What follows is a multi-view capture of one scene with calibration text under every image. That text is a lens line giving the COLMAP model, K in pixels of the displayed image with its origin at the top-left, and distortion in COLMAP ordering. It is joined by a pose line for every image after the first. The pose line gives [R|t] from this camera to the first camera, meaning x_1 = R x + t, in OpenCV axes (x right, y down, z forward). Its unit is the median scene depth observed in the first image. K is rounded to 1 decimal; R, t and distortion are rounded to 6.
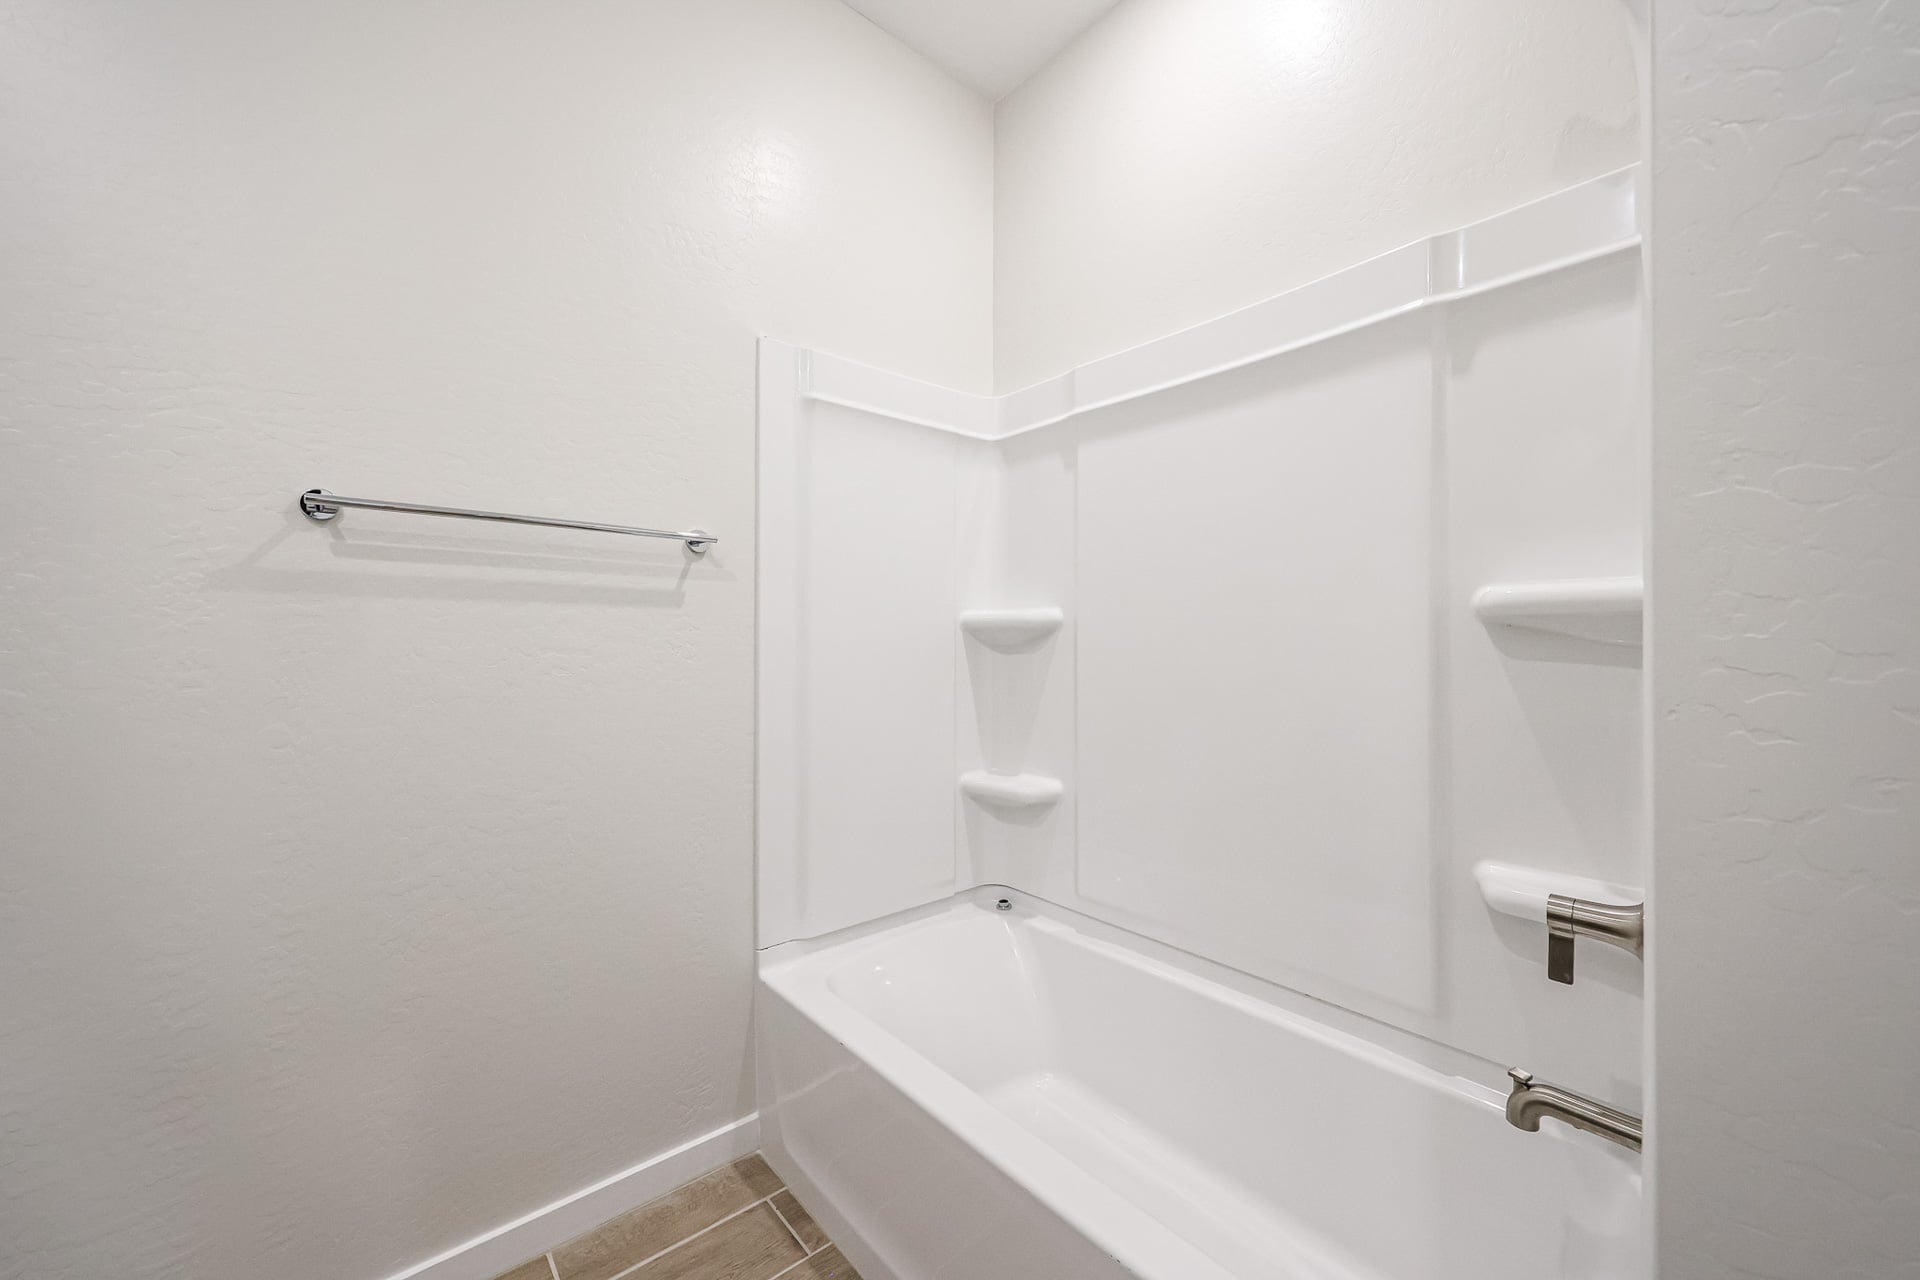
lens RADIAL K [[728.8, 0, 967.7], [0, 728.8, 635.5], [0, 0, 1]] dist [0.005278, -0.000220]
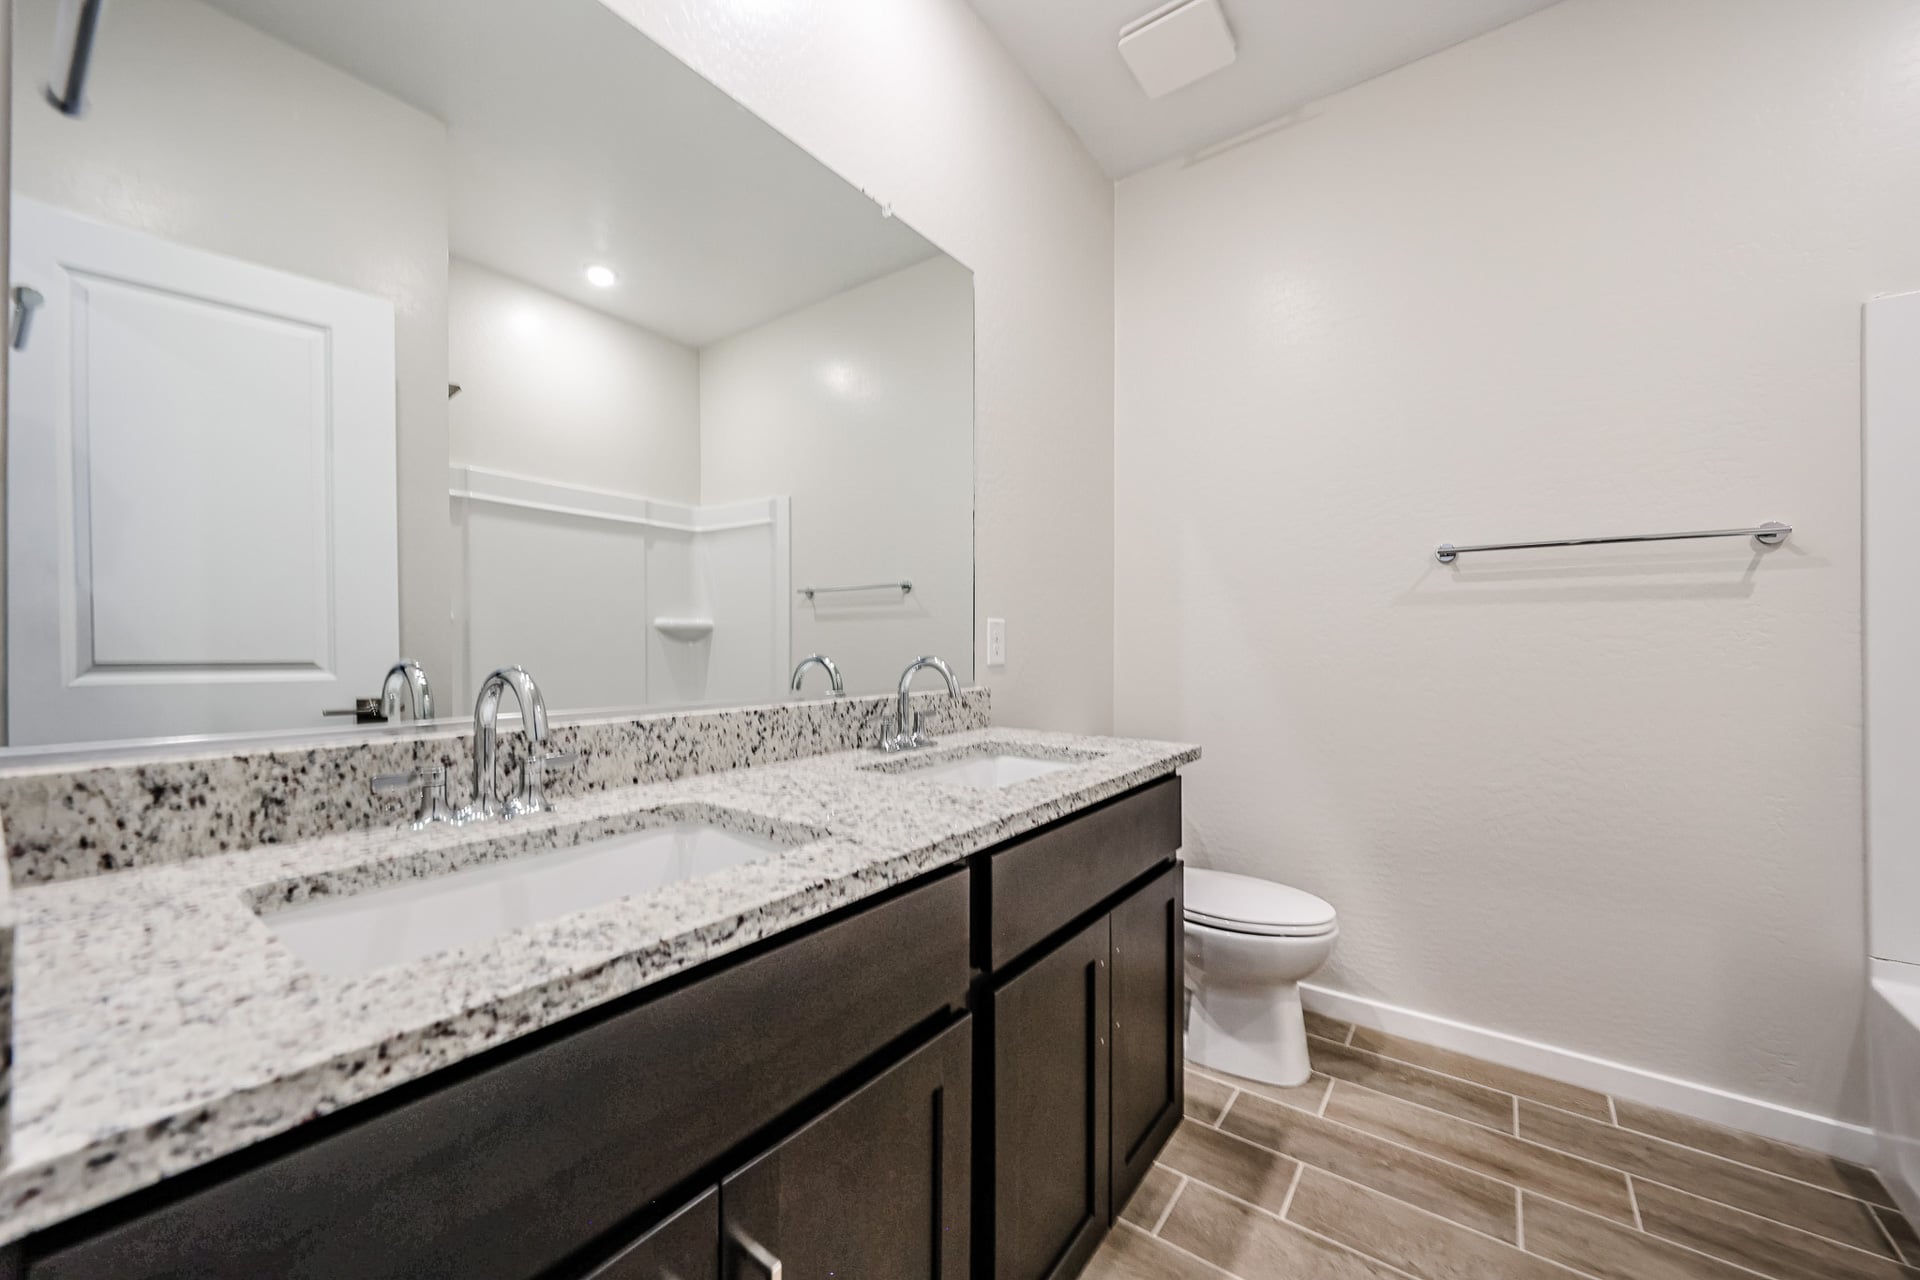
lens RADIAL K [[728.8, 0, 966.6], [0, 728.8, 644.6], [0, 0, 1]] dist [0.005278, -0.000220]
pose [[0.210432, -0.005016, -0.977596, 0.416697], [0.007157, 0.999968, -0.003590, 0.026271], [0.977582, -0.006242, 0.210461, -0.350950]]
